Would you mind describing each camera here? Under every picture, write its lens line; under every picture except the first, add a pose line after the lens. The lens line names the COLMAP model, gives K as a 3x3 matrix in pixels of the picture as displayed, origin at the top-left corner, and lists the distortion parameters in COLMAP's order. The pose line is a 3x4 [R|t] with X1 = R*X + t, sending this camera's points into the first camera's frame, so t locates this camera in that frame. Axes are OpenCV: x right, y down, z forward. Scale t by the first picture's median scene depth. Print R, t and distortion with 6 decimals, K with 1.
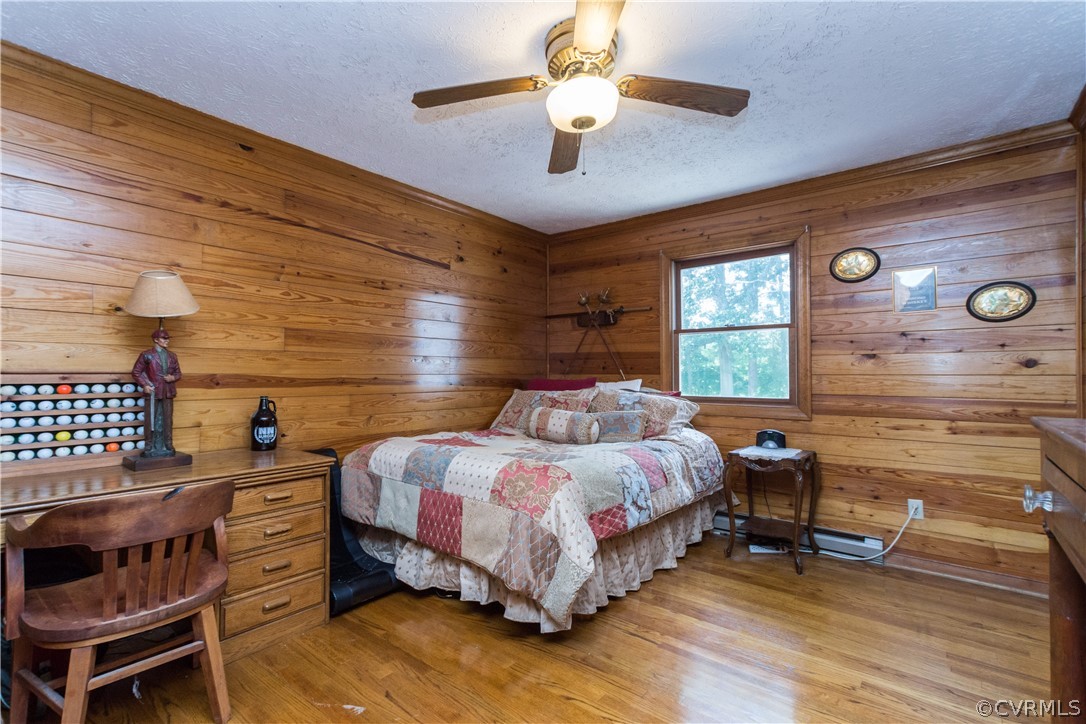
lens RADIAL K [[494.0, 0, 543.0], [0, 494.0, 362.0], [0, 0, 1]] dist [-0.000038, 0.000068]
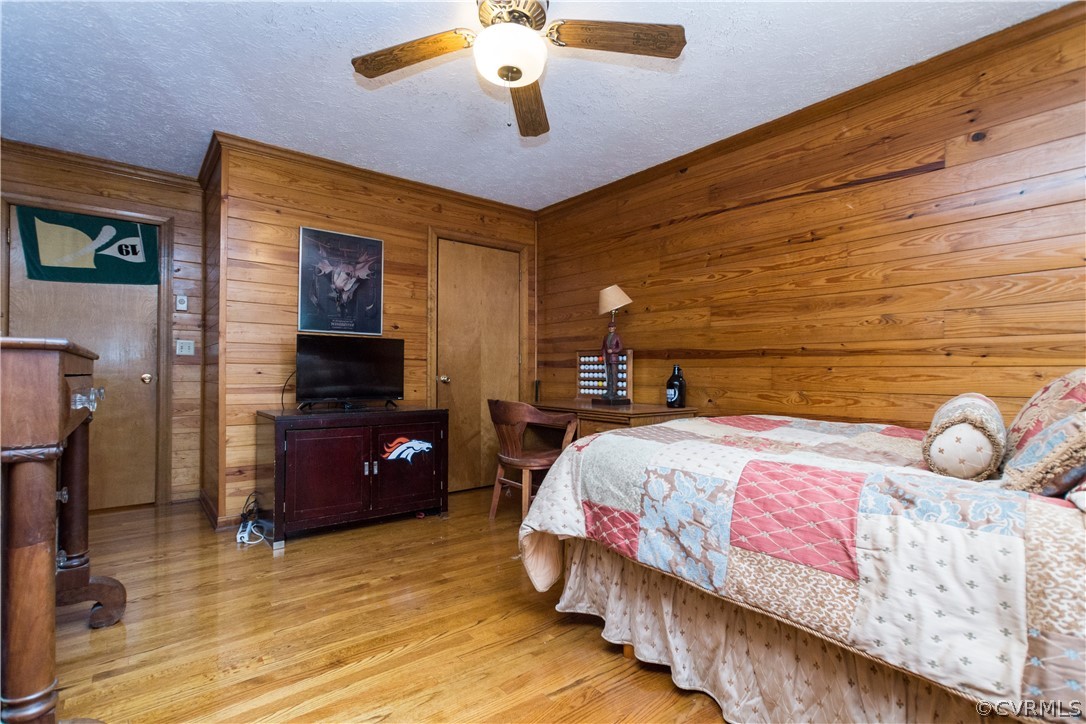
lens RADIAL K [[517.1, 0, 543.0], [0, 517.1, 362.0], [0, 0, 1]] dist [0.000600, 0.000167]
pose [[-0.209979, -0.020897, -0.977482, 0.676342], [0.018274, 0.999513, -0.025293, 0.076086], [0.977535, -0.023173, -0.209495, 0.805842]]
